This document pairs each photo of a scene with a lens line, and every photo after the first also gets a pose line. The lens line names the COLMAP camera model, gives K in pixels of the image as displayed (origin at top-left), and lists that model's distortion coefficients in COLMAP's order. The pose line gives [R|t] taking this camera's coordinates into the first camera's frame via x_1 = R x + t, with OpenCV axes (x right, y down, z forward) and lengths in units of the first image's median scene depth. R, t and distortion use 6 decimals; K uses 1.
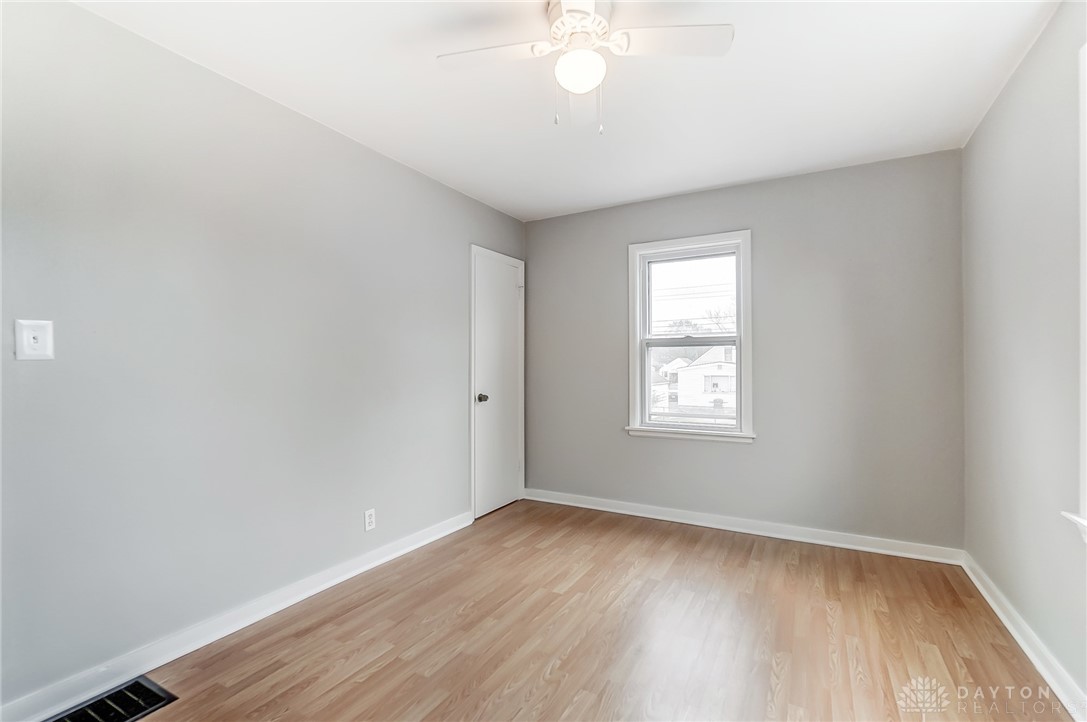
lens RADIAL K [[484.4, 0, 538.0], [0, 484.4, 362.4], [0, 0, 1]] dist [0.000370, 0.000936]
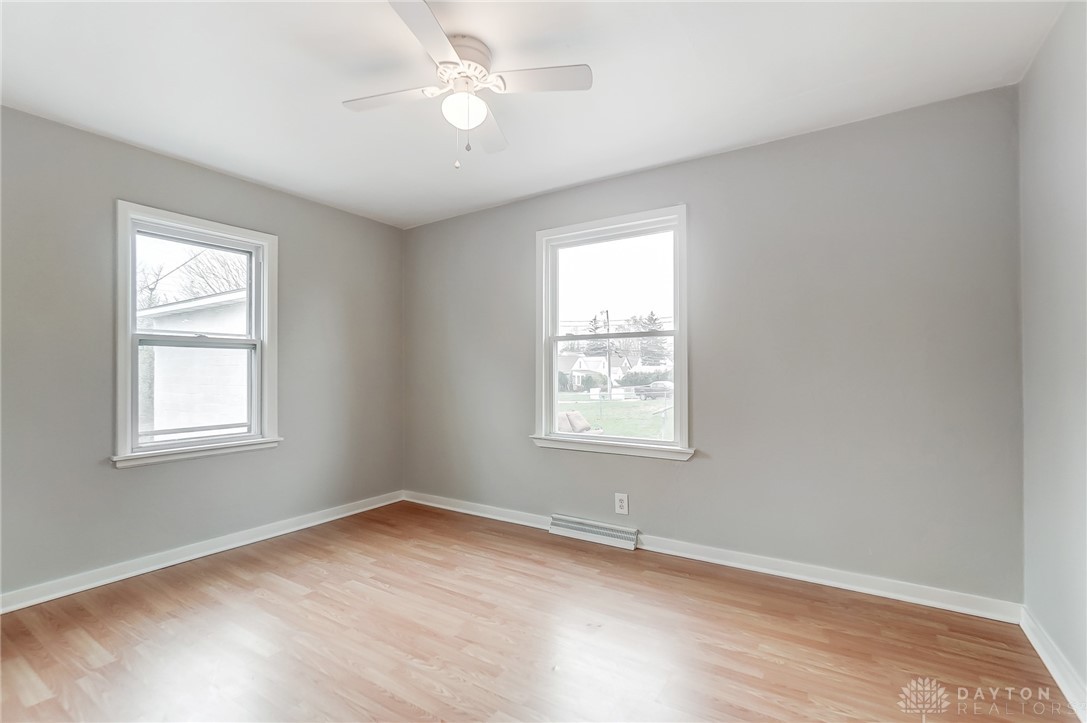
lens RADIAL K [[484.4, 0, 538.0], [0, 484.4, 362.9], [0, 0, 1]] dist [0.000370, 0.000936]
pose [[0.066471, 0.025521, 0.997462, -0.792031], [-0.002630, 0.999674, -0.025402, 0.022391], [-0.997785, -0.000935, 0.066517, 0.563057]]
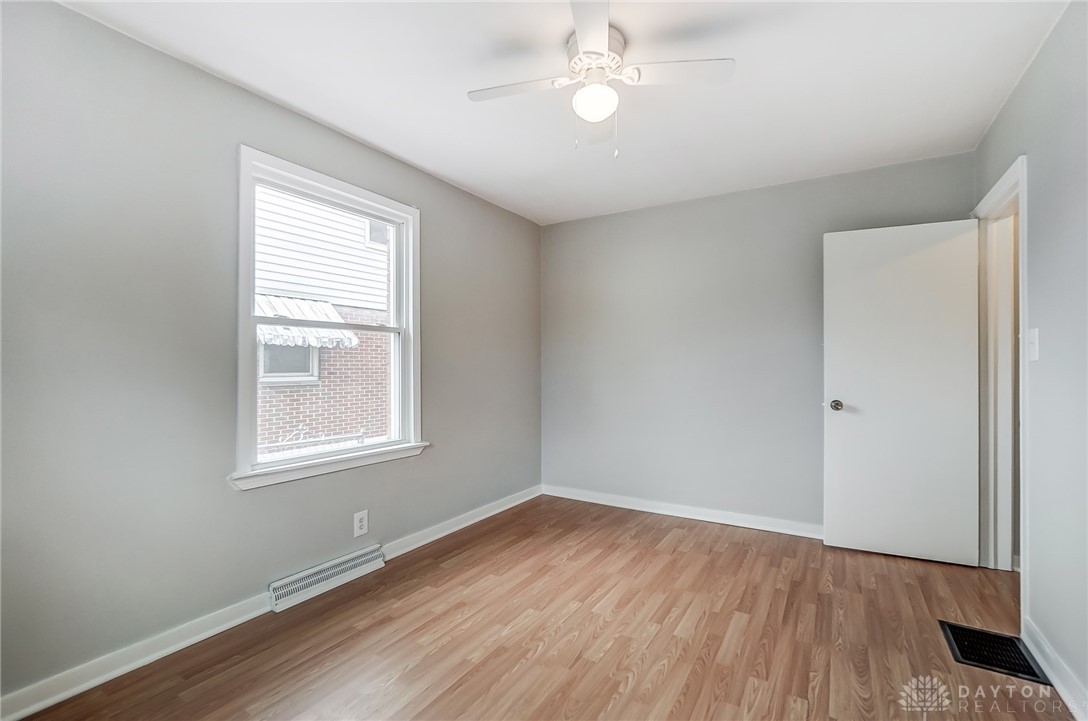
lens RADIAL K [[484.9, 0, 538.5], [0, 484.9, 361.9], [0, 0, 1]] dist [0.000370, 0.000936]
pose [[-0.999134, -0.001025, 0.041590, 0.132896], [-0.001817, 0.999818, -0.018999, 0.014024], [-0.041563, -0.019058, -0.998954, 1.597753]]
